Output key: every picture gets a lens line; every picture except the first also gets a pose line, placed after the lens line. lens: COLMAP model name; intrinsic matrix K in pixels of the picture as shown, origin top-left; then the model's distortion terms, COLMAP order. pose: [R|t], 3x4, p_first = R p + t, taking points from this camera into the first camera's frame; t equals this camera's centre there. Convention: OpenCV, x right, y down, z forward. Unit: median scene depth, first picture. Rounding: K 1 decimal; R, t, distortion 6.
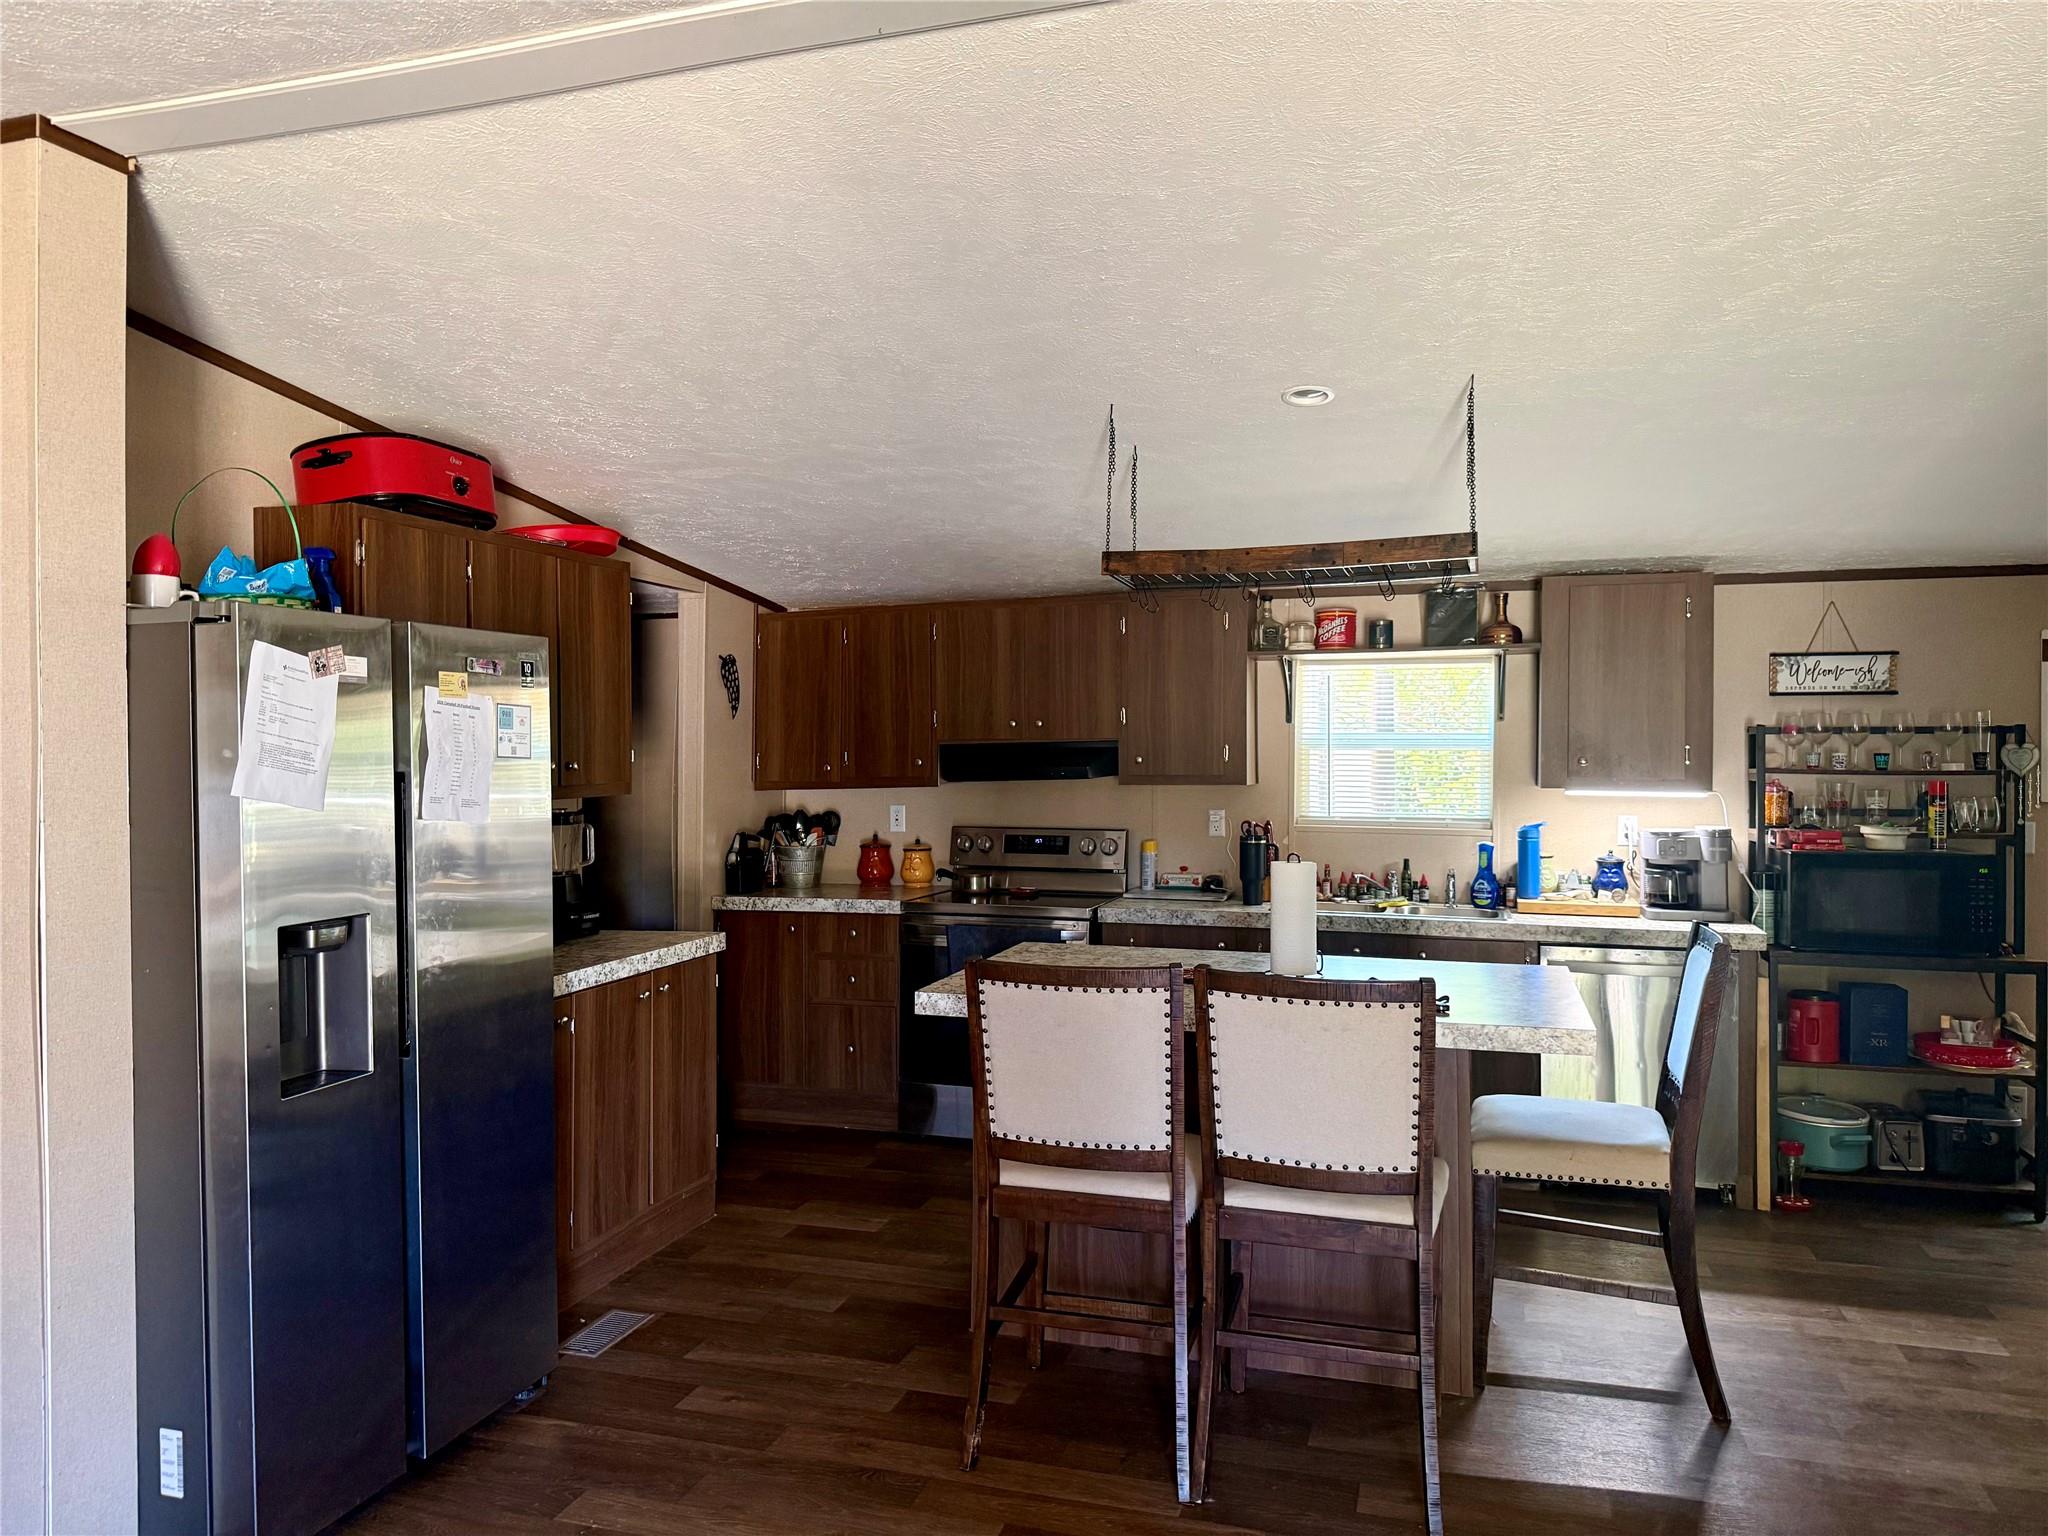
lens RADIAL K [[1404.6, 0, 1072.5], [0, 1404.6, 764.5], [0, 0, 1]] dist [0.081723, -0.089550]
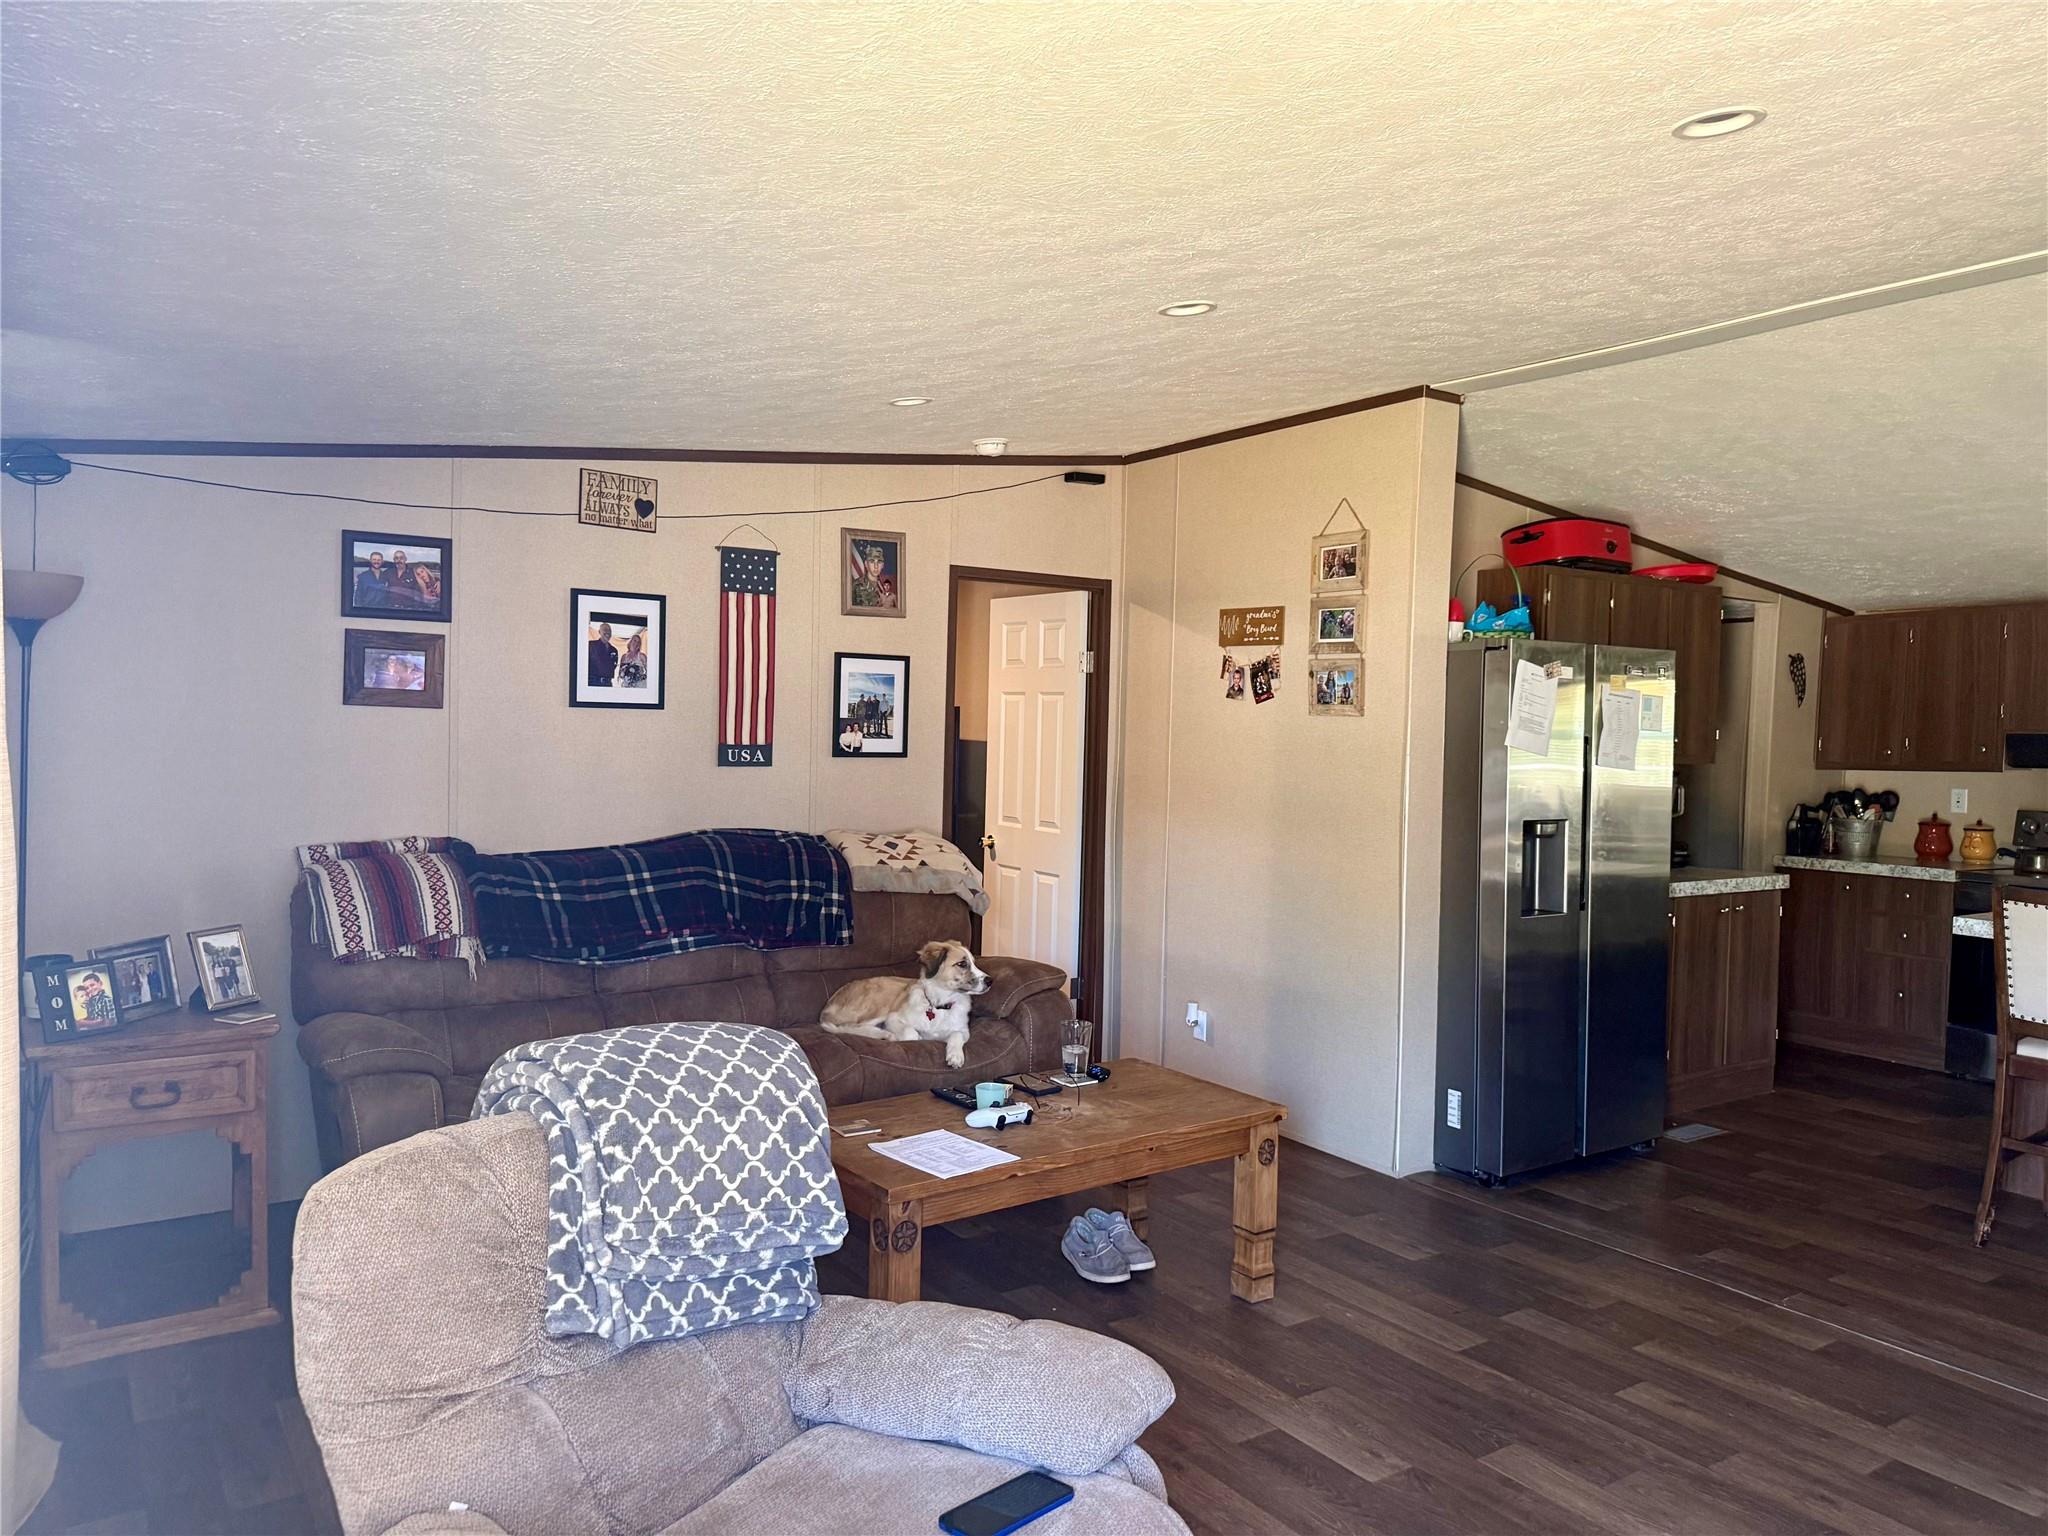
lens RADIAL K [[1404.6, 0, 1072.5], [0, 1404.6, 764.5], [0, 0, 1]] dist [0.081723, -0.089550]
pose [[0.767642, 0.039183, -0.639680, 0.081439], [-0.034612, 0.999207, 0.019668, 0.017589], [0.639944, 0.007043, 0.768390, -0.426373]]
